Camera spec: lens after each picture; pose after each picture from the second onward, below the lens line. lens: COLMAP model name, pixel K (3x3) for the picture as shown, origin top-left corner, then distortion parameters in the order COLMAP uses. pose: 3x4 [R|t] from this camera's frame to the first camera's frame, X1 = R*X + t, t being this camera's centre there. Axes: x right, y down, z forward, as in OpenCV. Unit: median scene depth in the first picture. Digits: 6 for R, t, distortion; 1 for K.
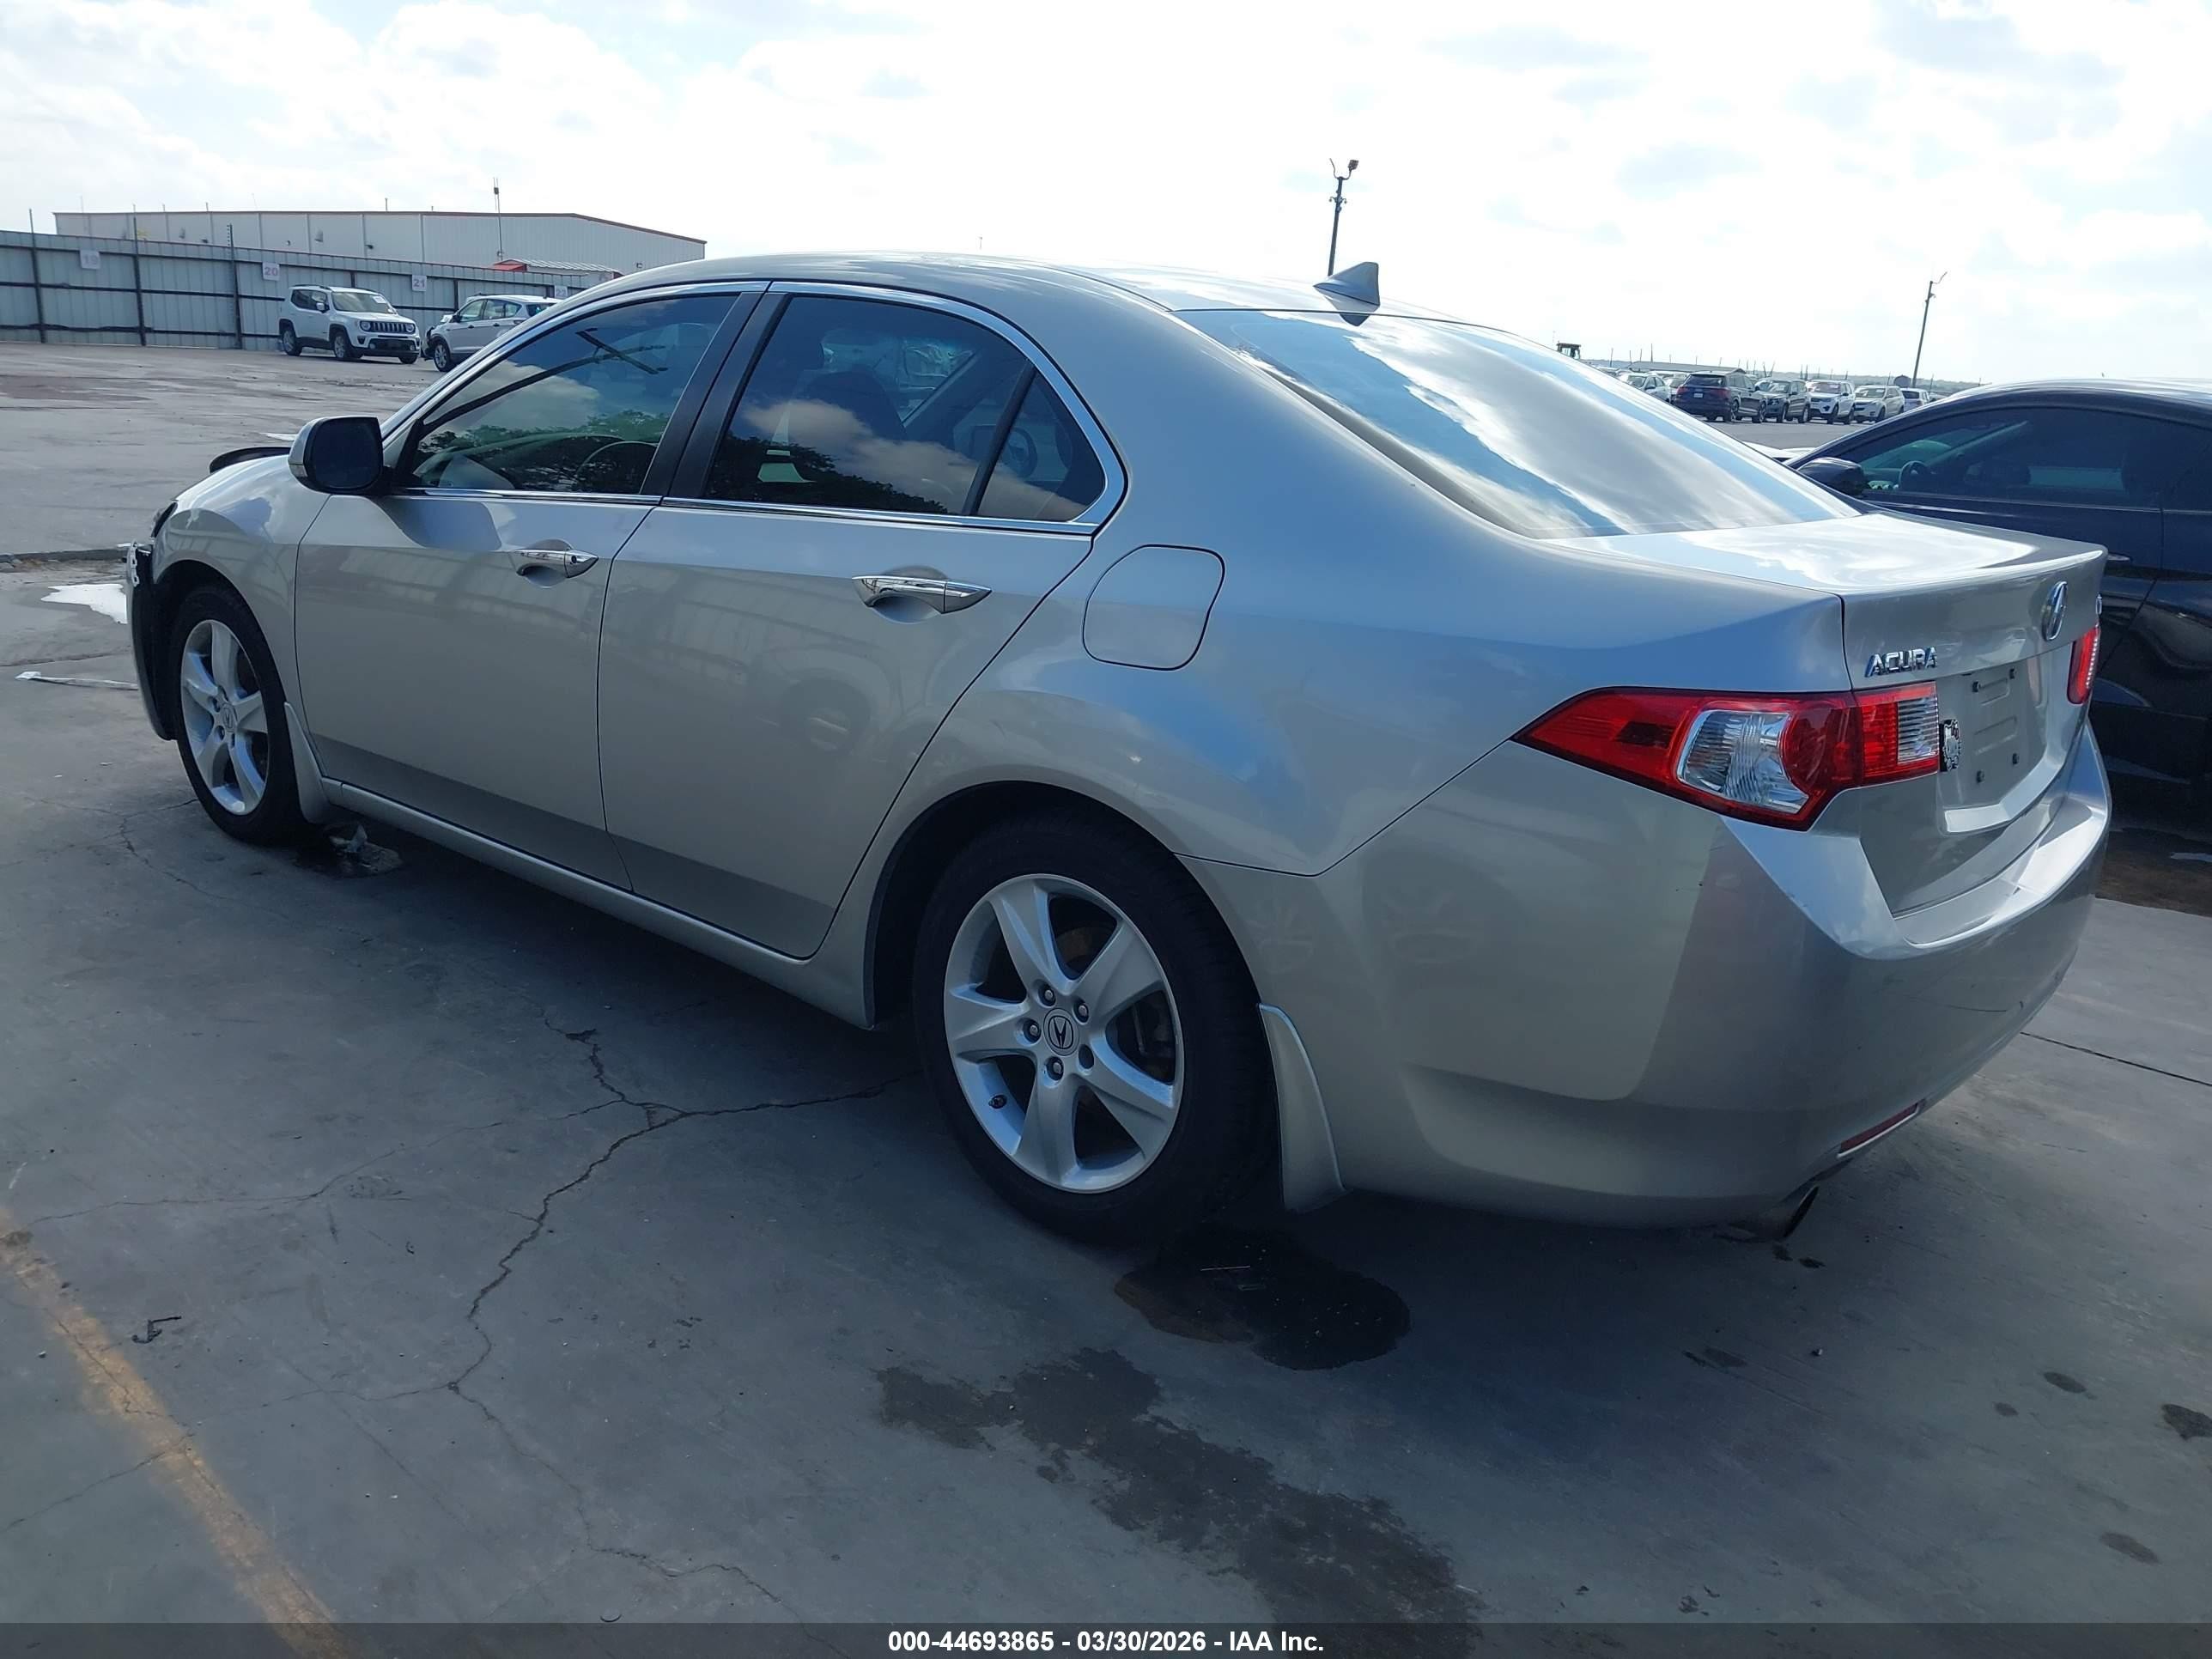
lens RADIAL K [[1790.0, 0, 1107.6], [0, 1790.0, 859.1], [0, 0, 1]] dist [0.038219, -0.062046]
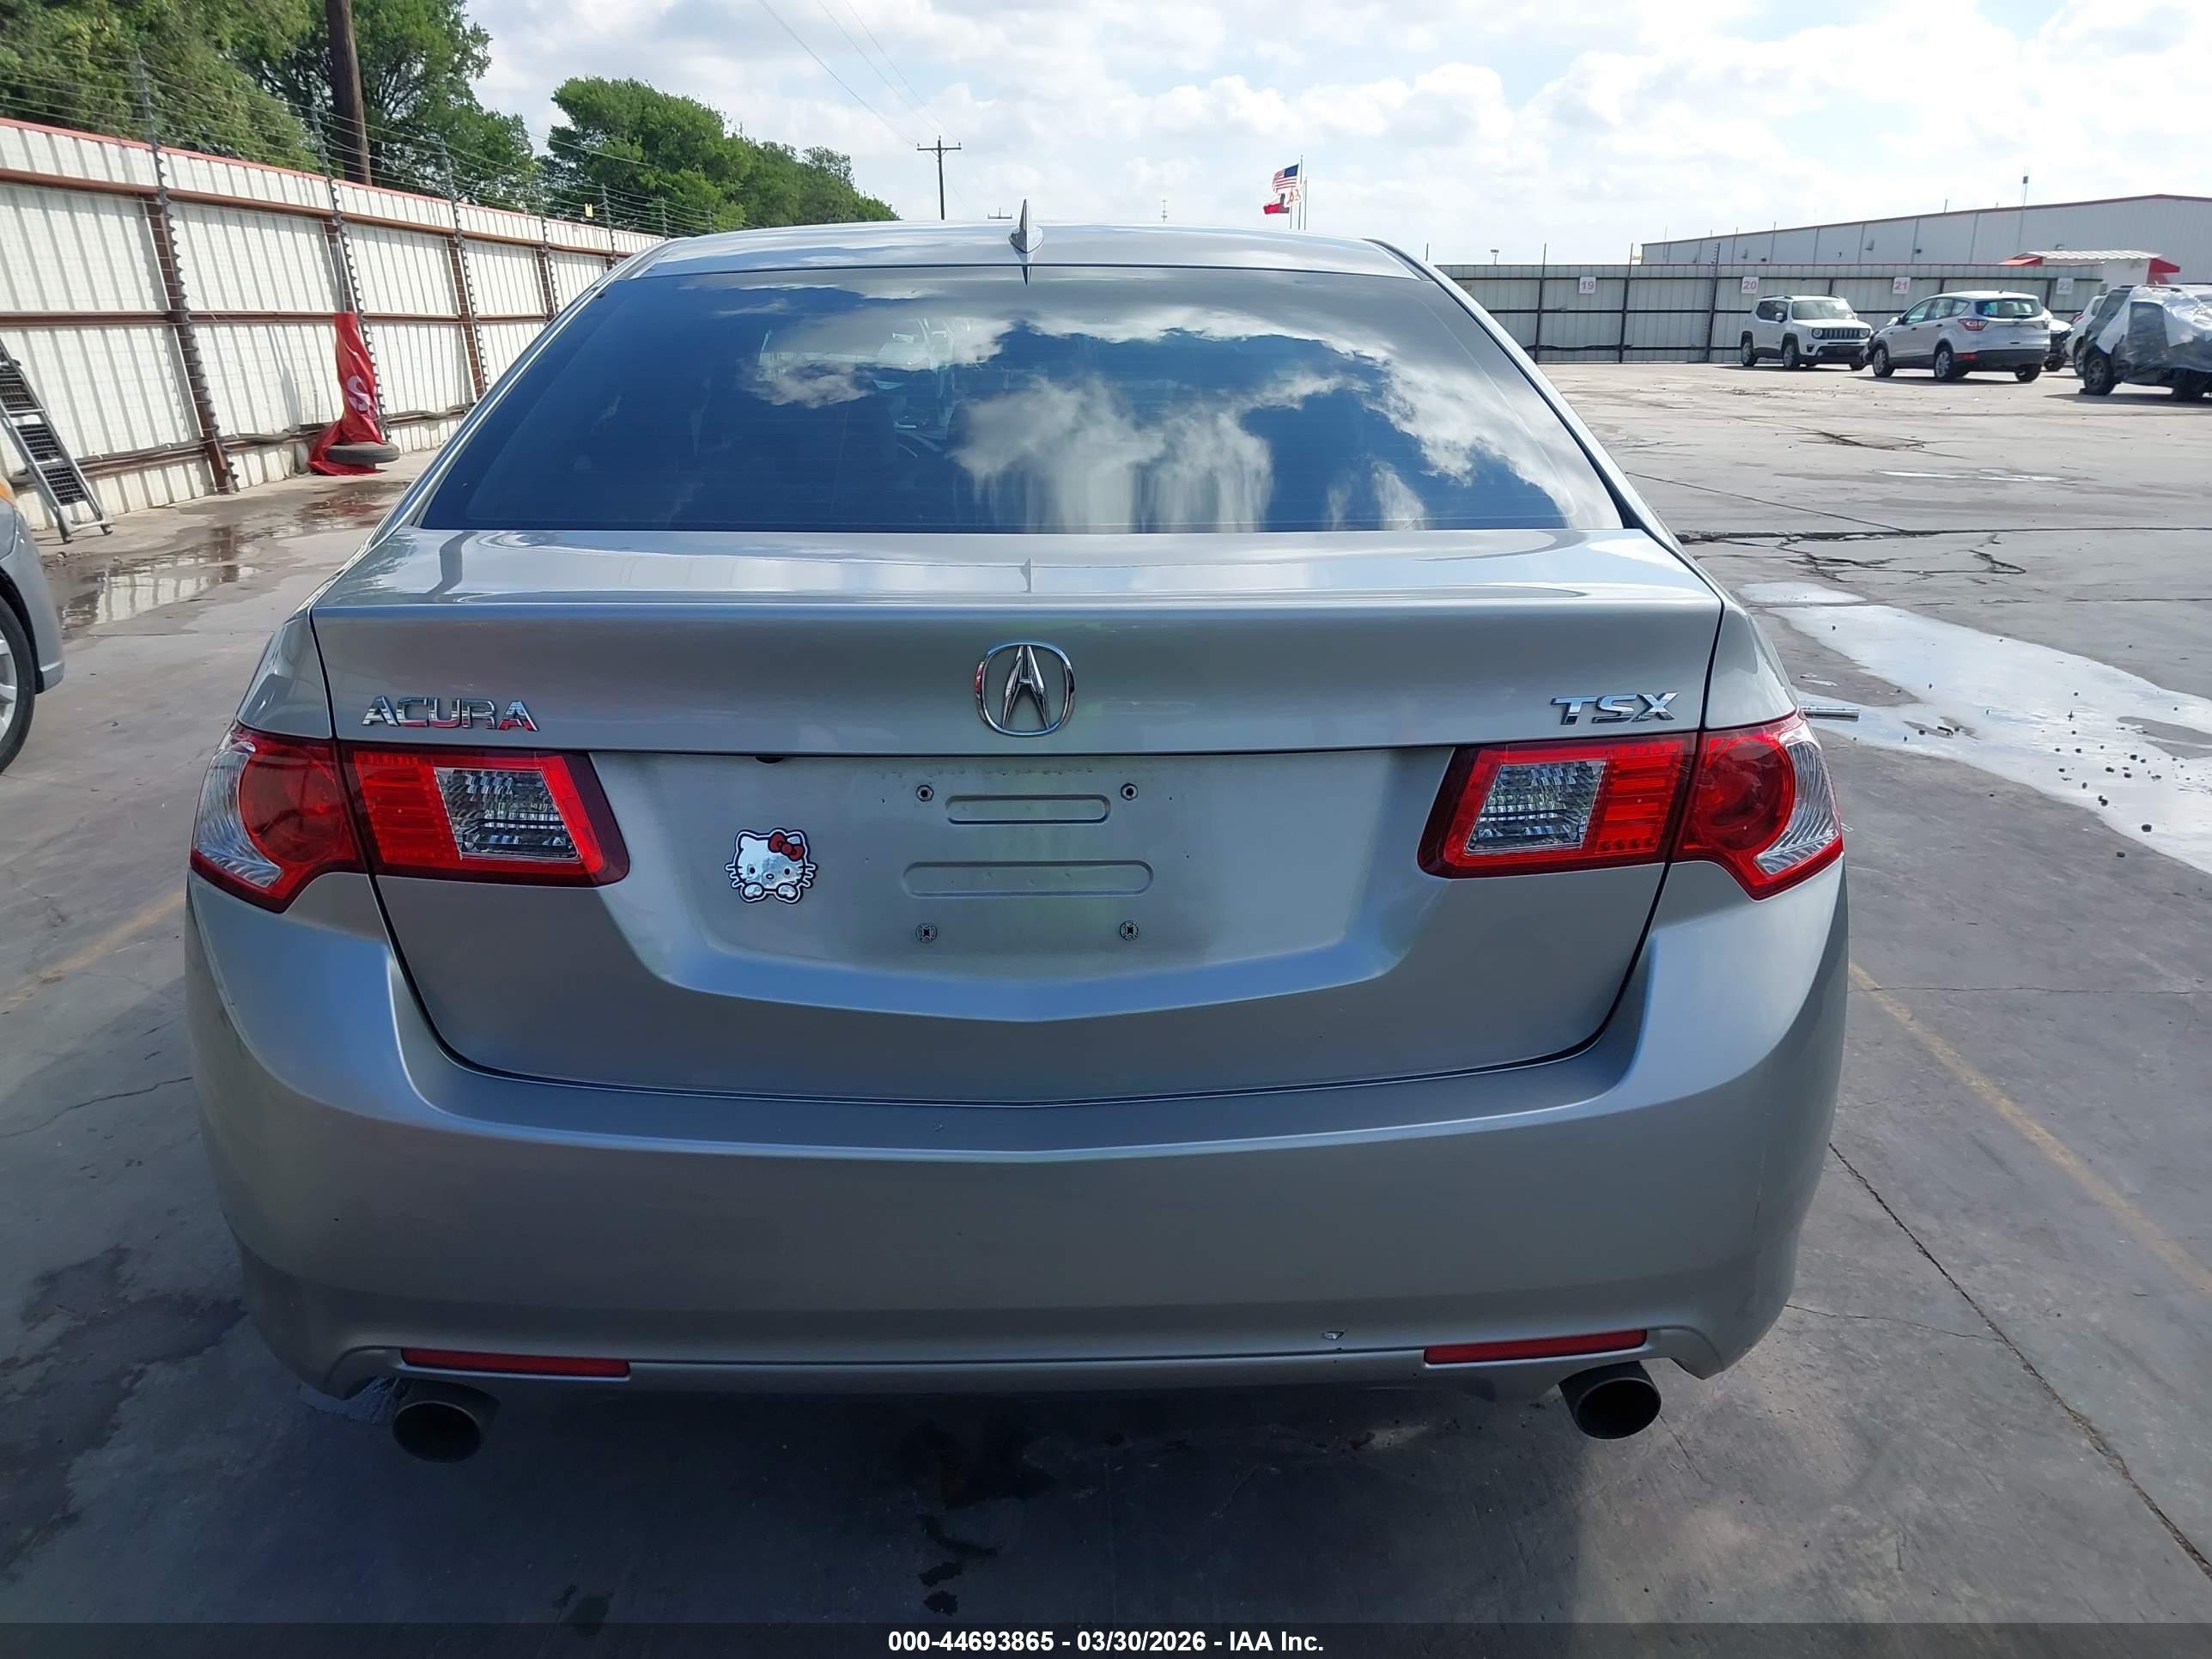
lens RADIAL K [[1812.8, 0, 1106.0], [0, 1812.8, 829.5], [0, 0, 1]] dist [0.015042, -0.018522]
pose [[0.657823, 0.152784, -0.737514, 0.809413], [-0.170198, 0.984035, 0.052046, -0.101723], [0.733691, 0.091286, 0.673324, 0.497022]]
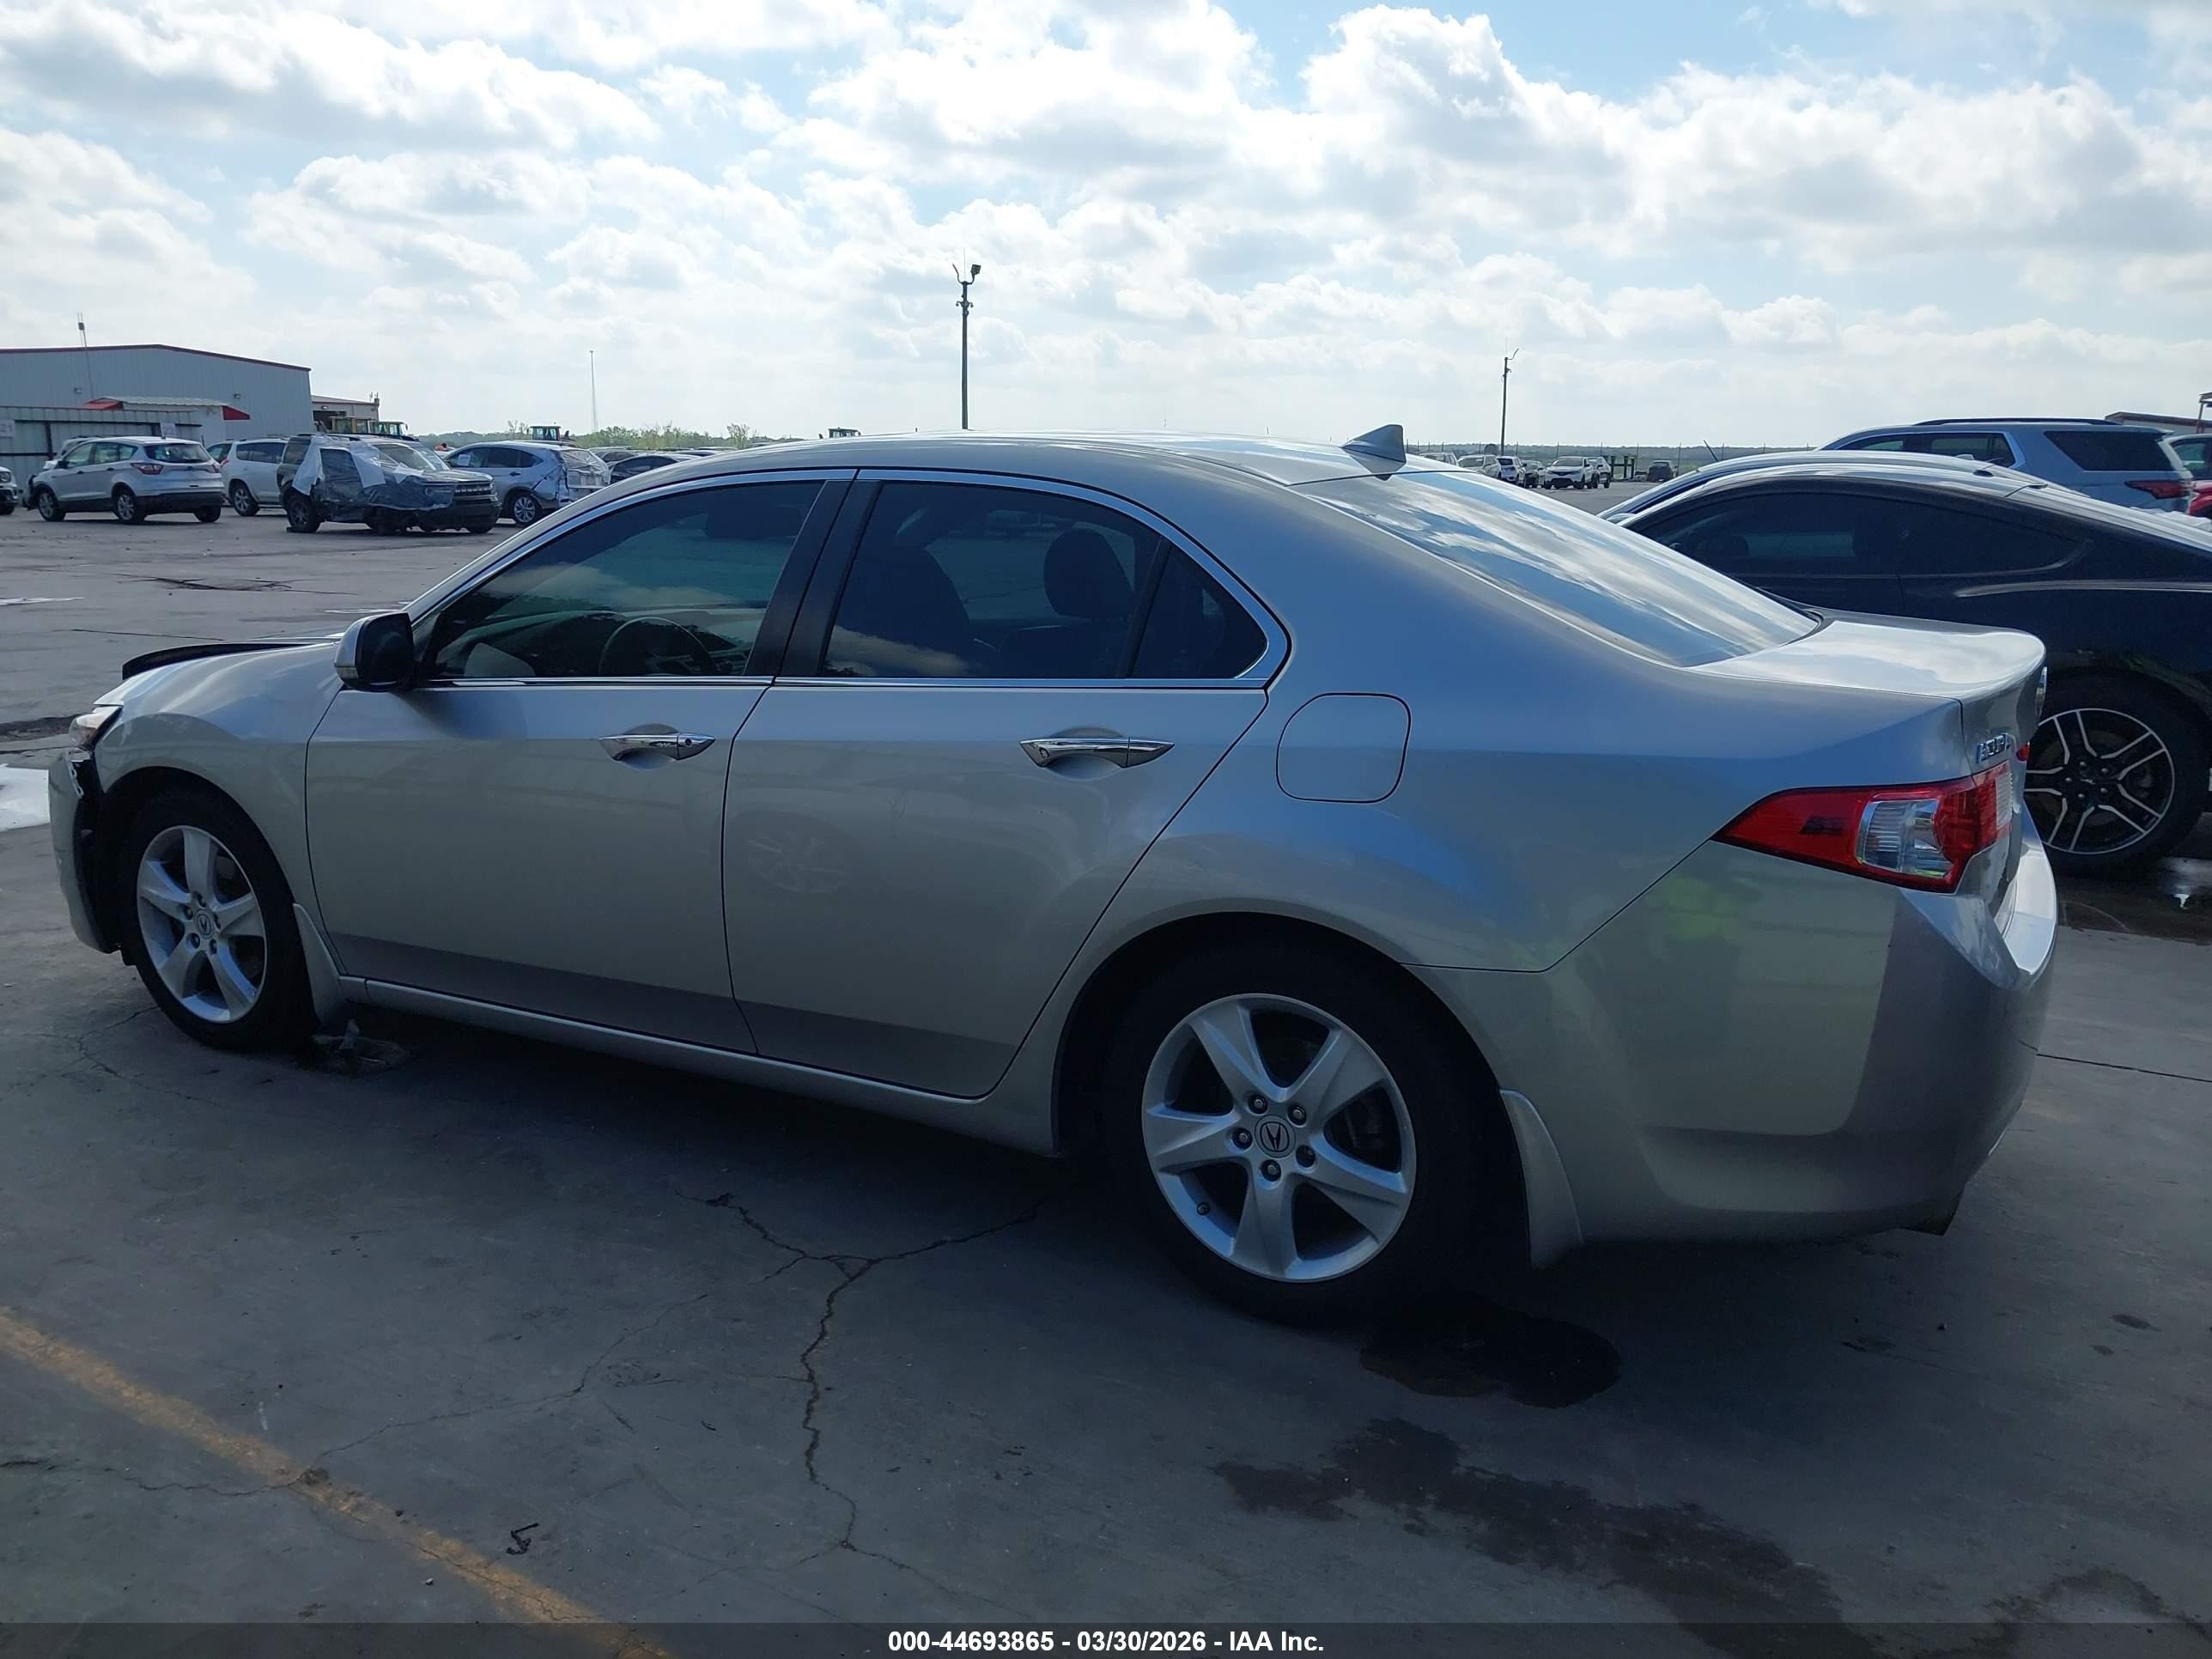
lens RADIAL K [[1812.8, 0, 1106.0], [0, 1812.8, 829.5], [0, 0, 1]] dist [0.015042, -0.018522]
pose [[0.975873, -0.091528, 0.198226, -0.281568], [0.104349, 0.993007, -0.055207, -0.033858], [-0.191787, 0.074560, 0.978600, -0.071505]]
